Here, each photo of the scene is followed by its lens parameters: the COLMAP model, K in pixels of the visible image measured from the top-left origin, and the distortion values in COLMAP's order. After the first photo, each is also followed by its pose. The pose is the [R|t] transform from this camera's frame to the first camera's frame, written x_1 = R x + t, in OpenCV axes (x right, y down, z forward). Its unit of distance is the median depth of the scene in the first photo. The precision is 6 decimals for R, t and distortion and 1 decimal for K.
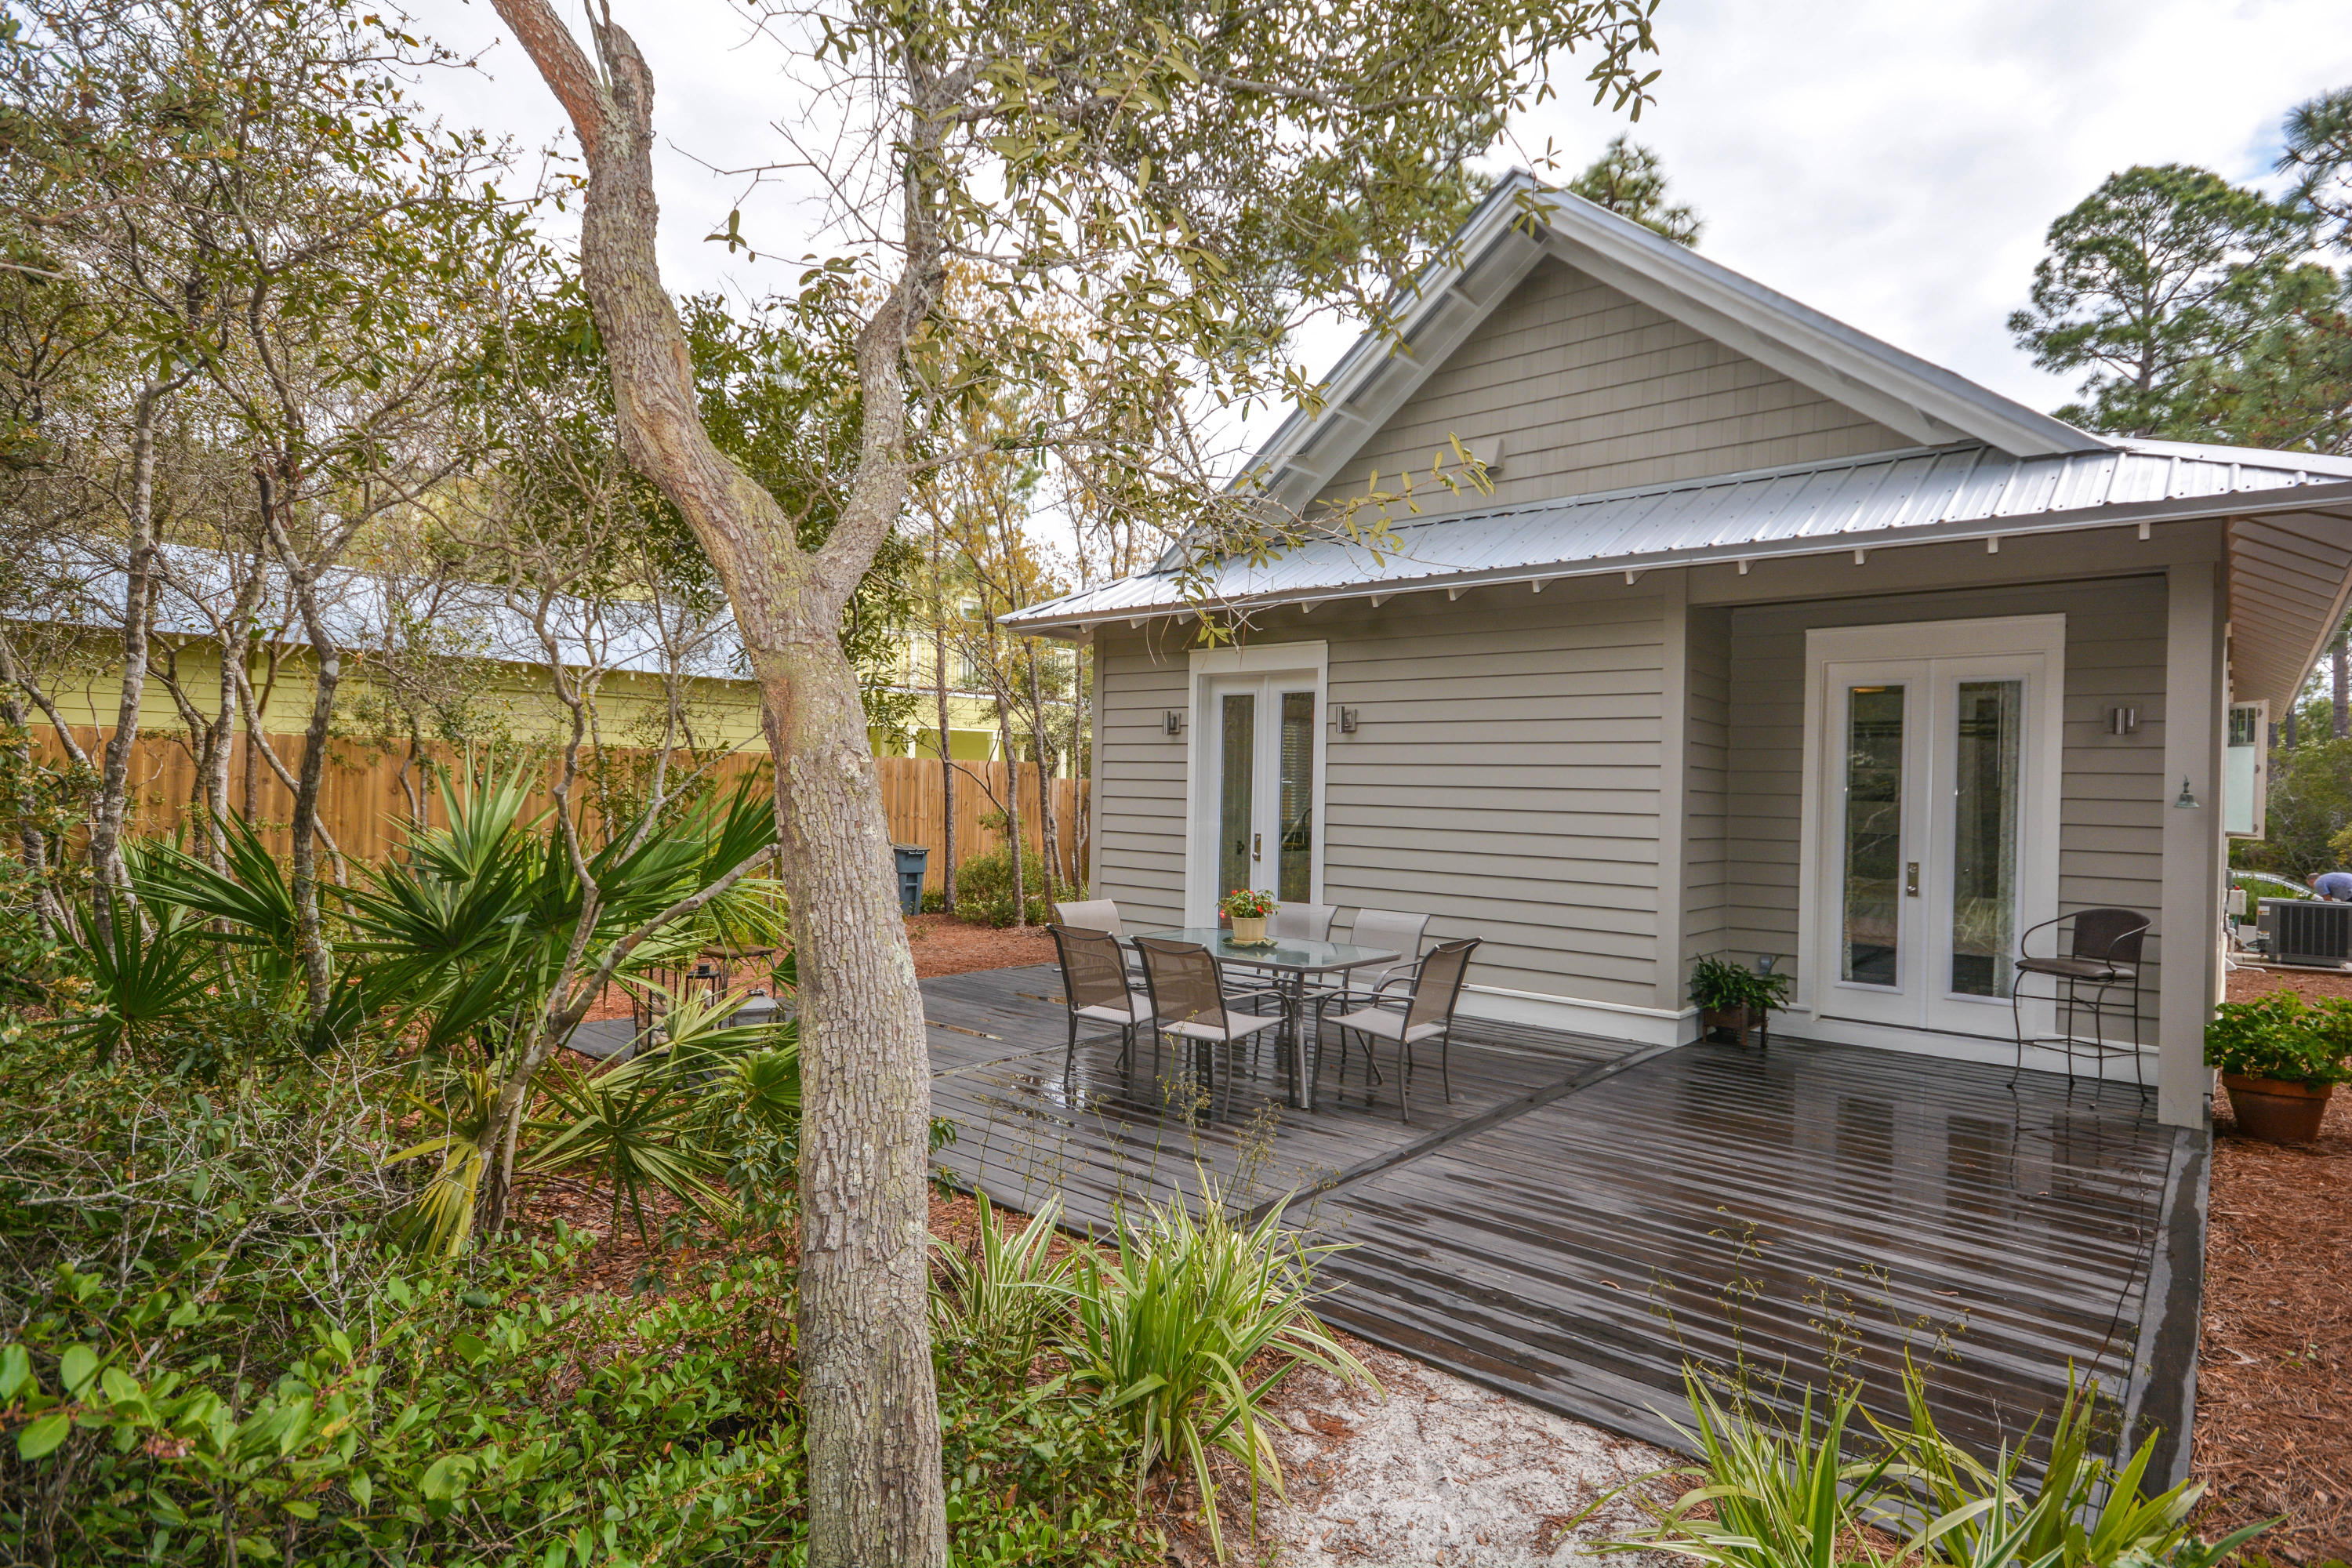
lens RADIAL K [[1204.1, 0, 1176.3], [0, 1204.1, 788.9], [0, 0, 1]] dist [0.003755, 0.002270]
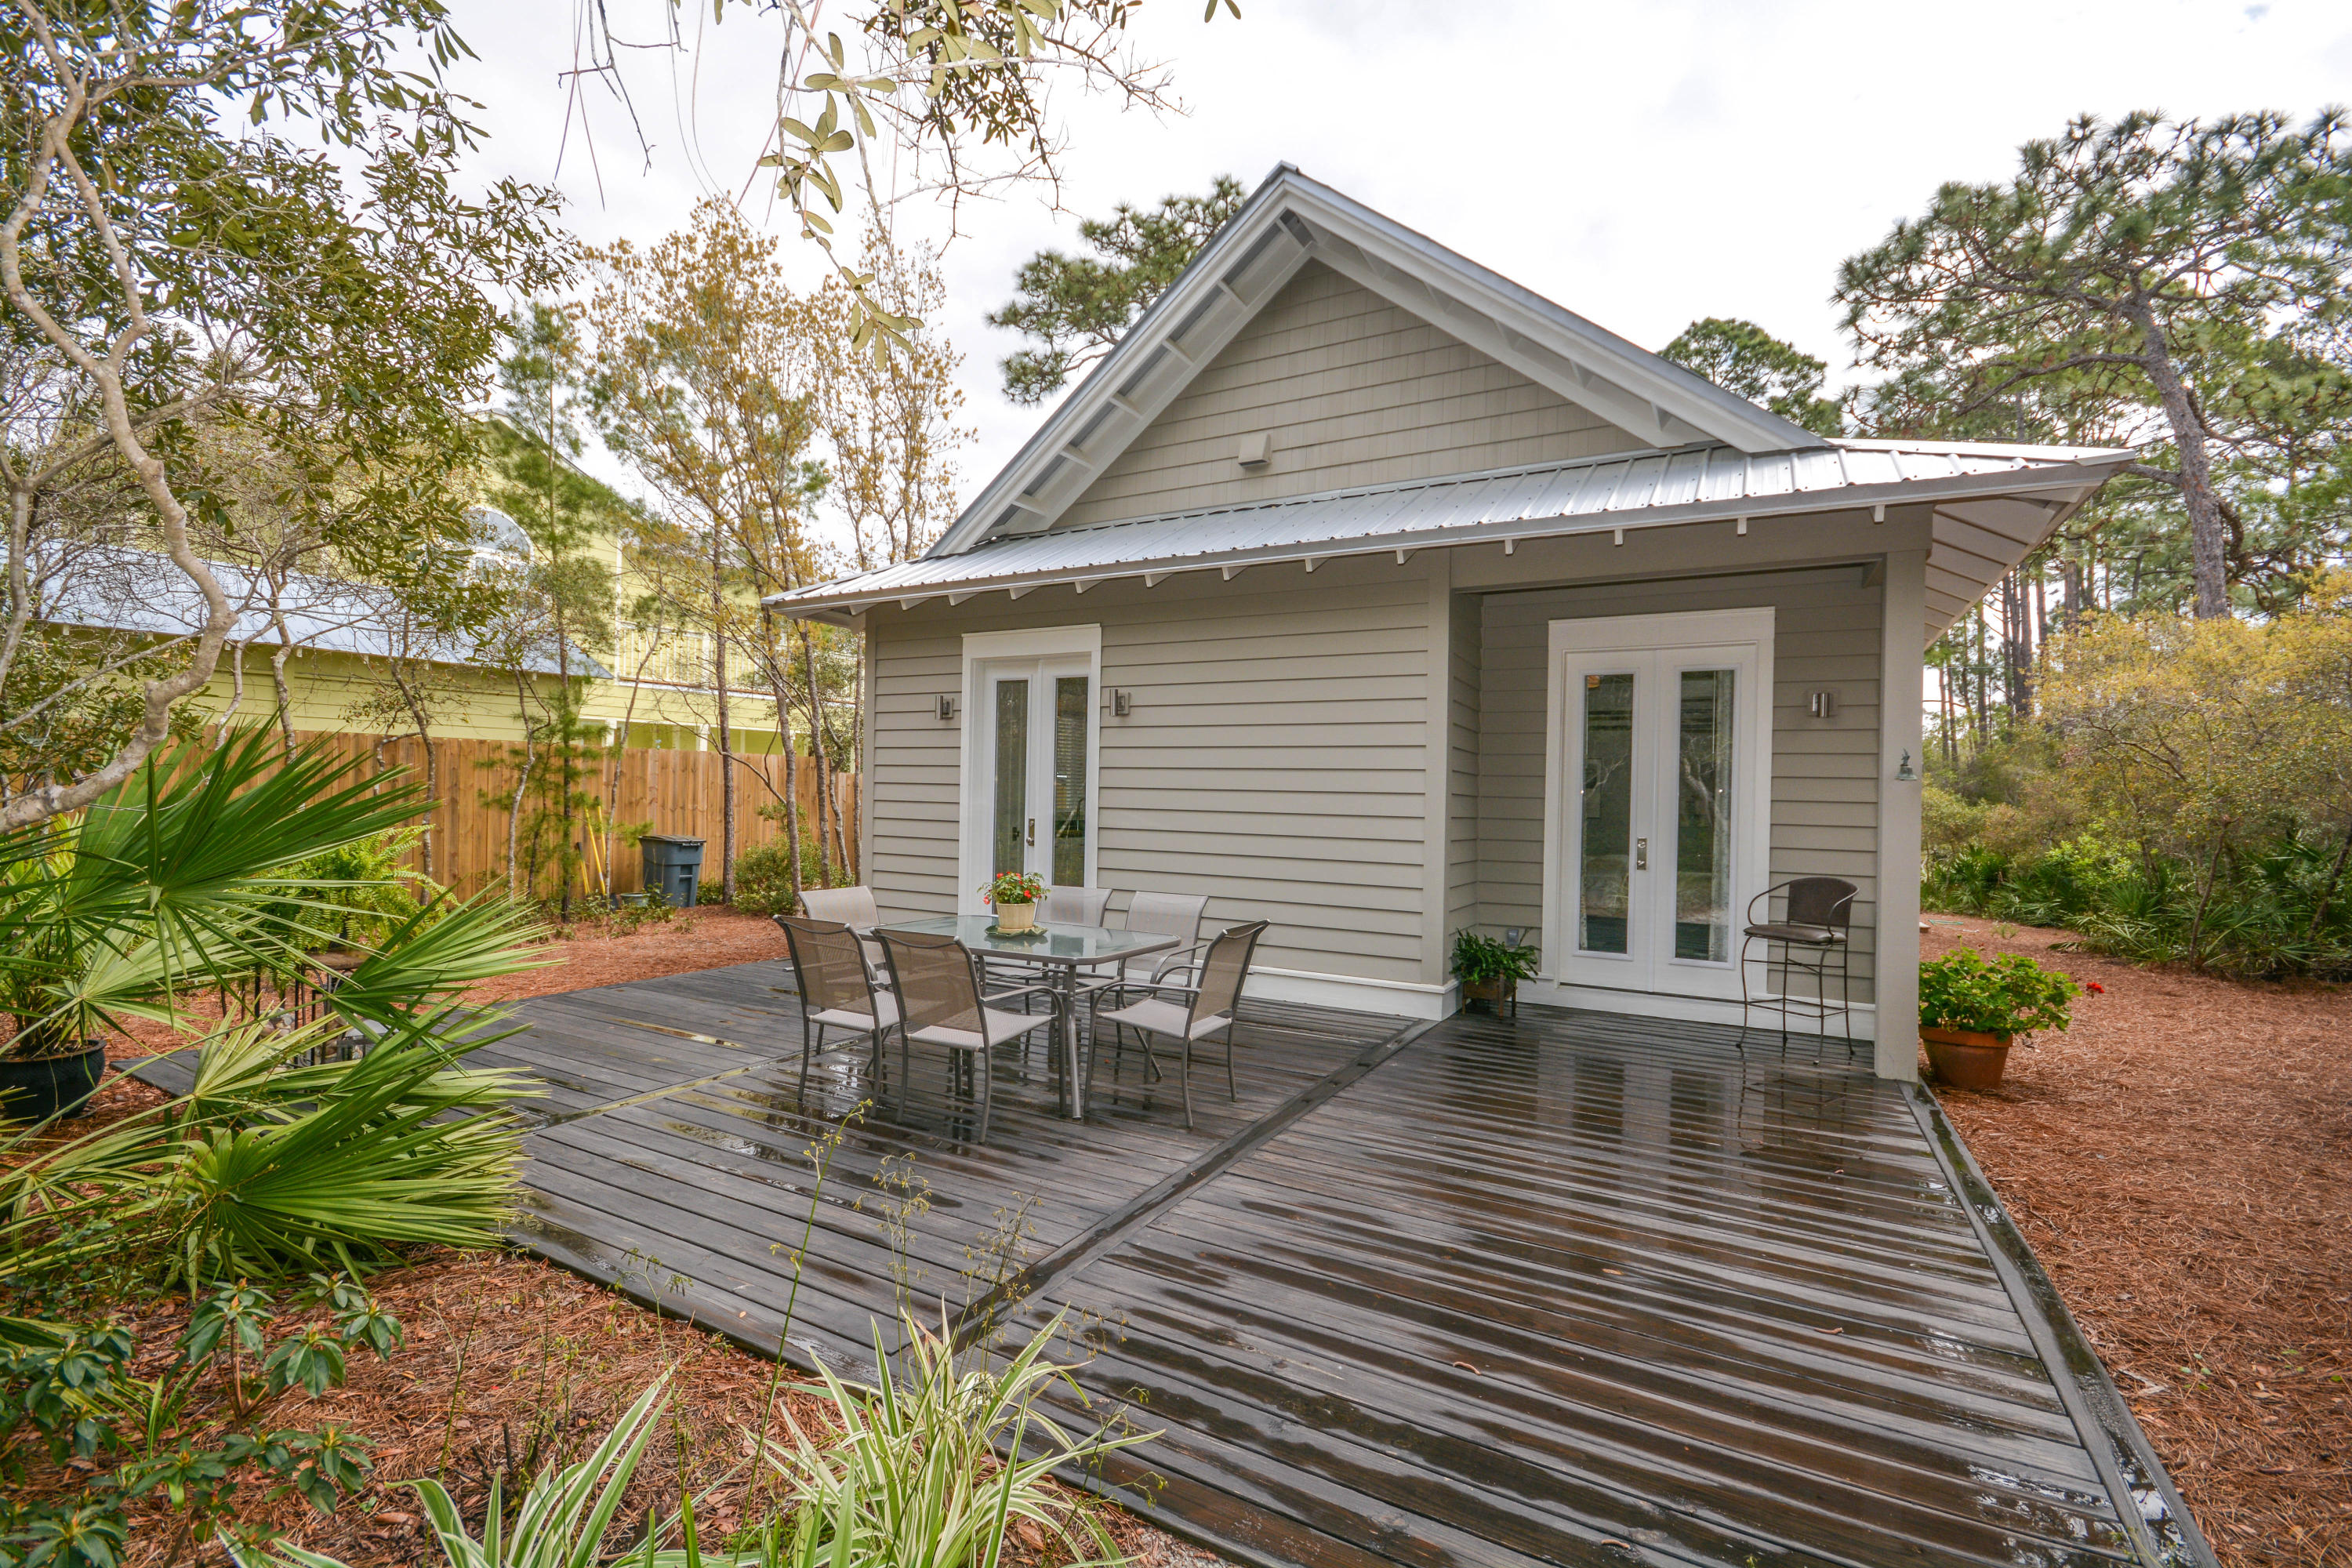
lens RADIAL K [[1029.7, 0, 1171.1], [0, 1029.7, 784.5], [0, 0, 1]] dist [0.006954, -0.009865]
pose [[0.981275, 0.000730, 0.192610, 0.023484], [0.000522, 0.999979, -0.006451, 0.020869], [-0.192611, 0.006430, 0.981254, 0.198307]]
